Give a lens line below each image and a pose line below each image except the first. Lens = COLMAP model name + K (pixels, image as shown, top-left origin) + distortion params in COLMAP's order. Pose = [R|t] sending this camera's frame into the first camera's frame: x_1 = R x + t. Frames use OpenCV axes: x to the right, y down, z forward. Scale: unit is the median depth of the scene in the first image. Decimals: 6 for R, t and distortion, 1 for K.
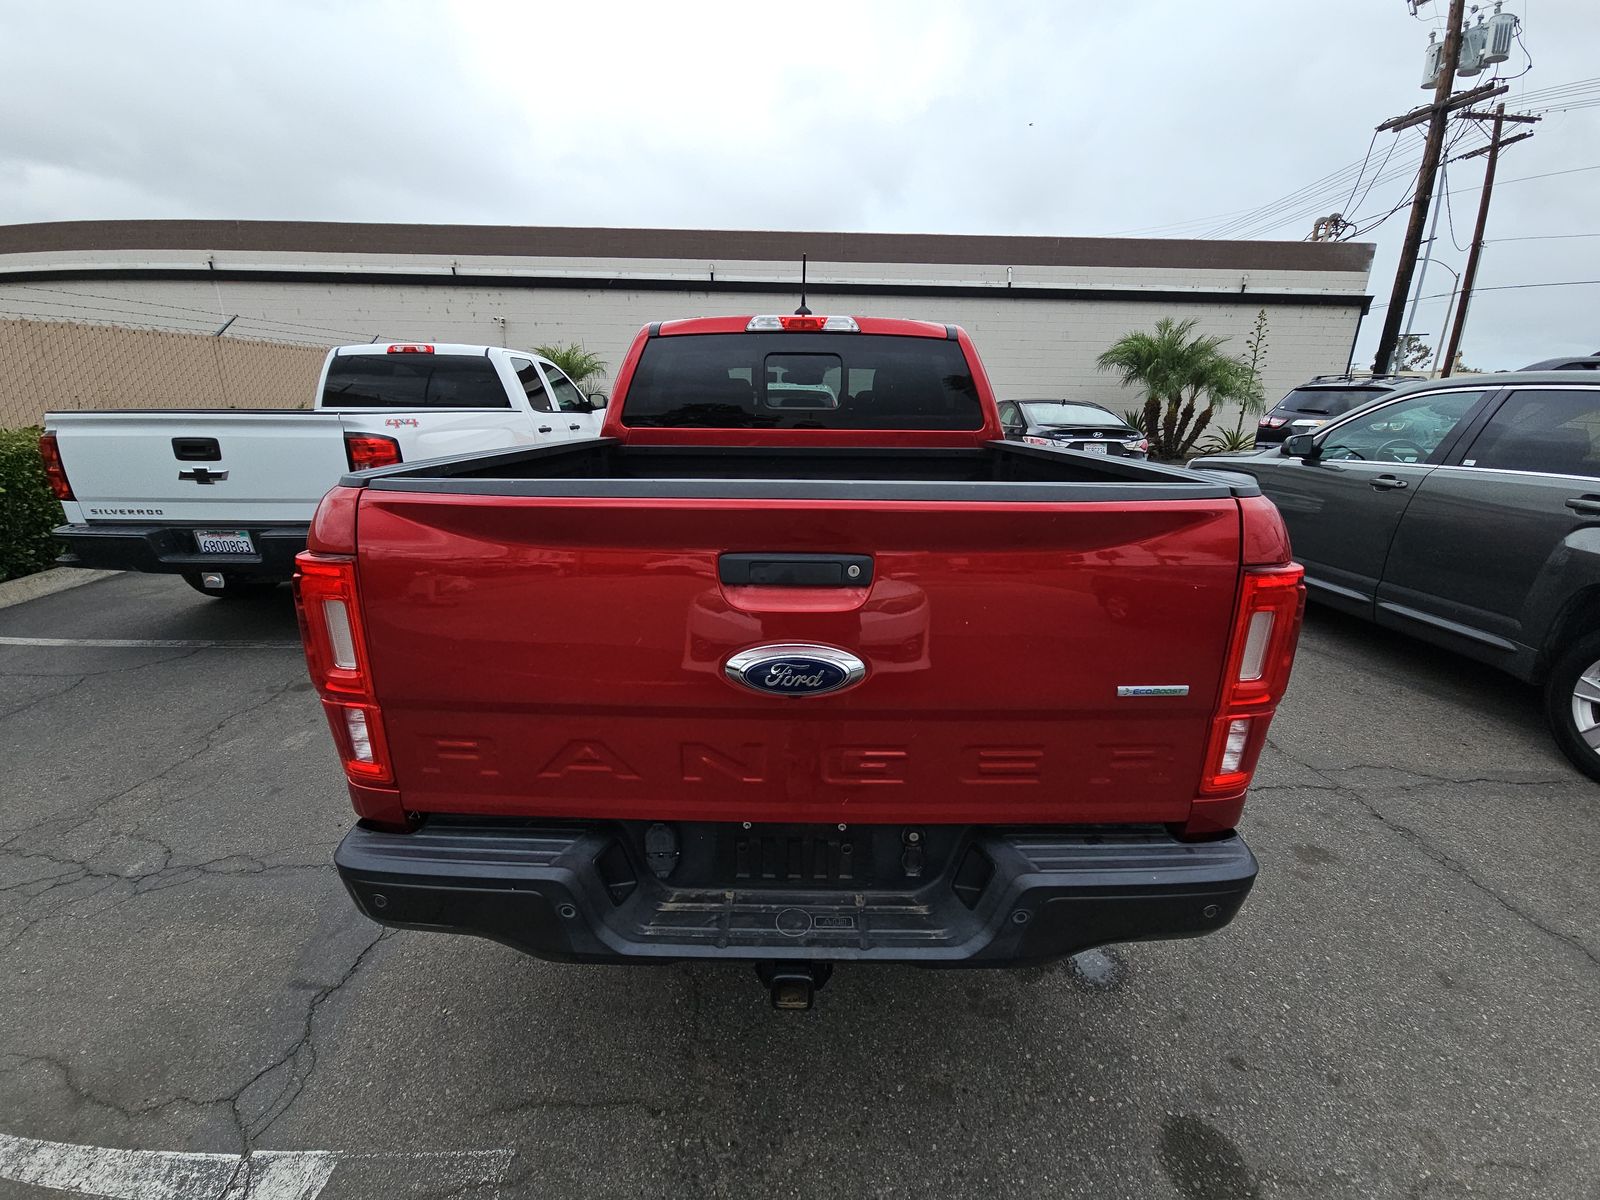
lens RADIAL K [[648.5, 0, 800.0], [0, 648.5, 600.0], [0, 0, 1]] dist [-0.002145, -0.000401]
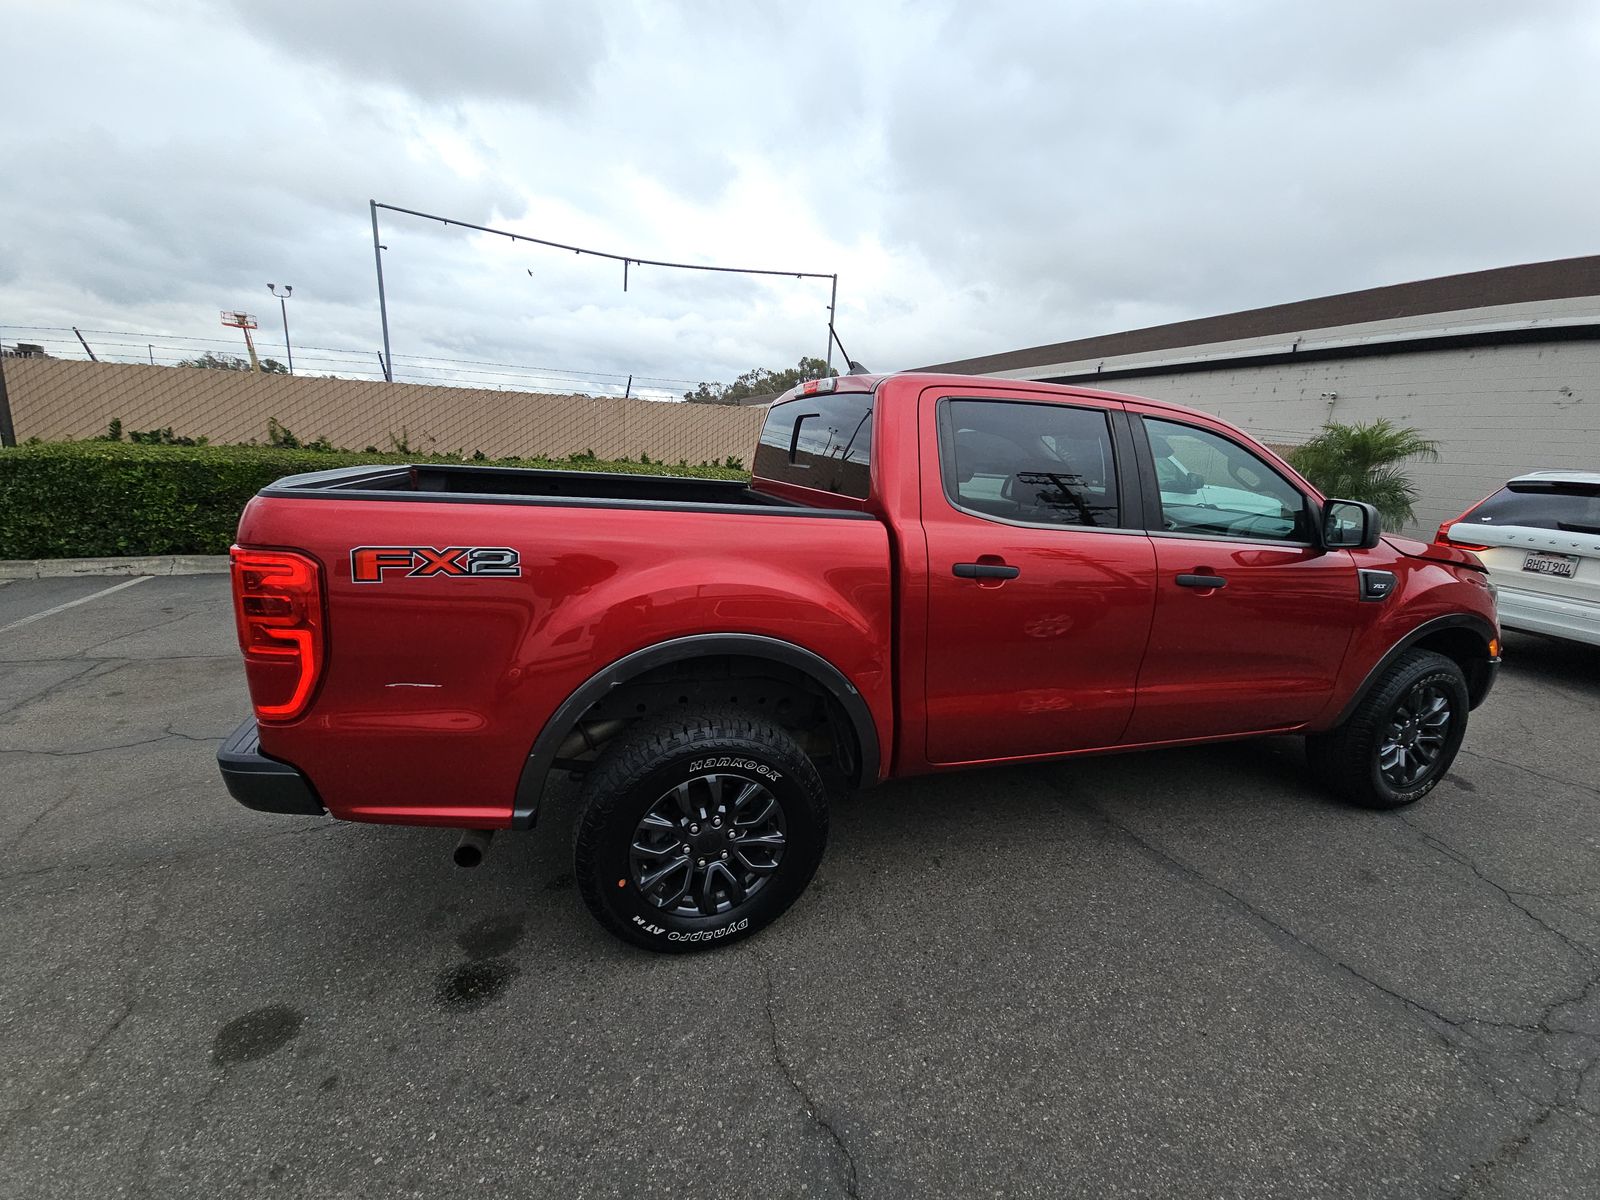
lens RADIAL K [[653.9, 0, 800.0], [0, 653.9, 600.0], [0, 0, 1]] dist [-0.015577, -0.000099]
pose [[0.330785, 0.214247, -0.919065, 0.302715], [-0.323228, 0.940704, 0.102957, -0.056361], [0.886626, 0.263011, 0.380421, 0.195829]]
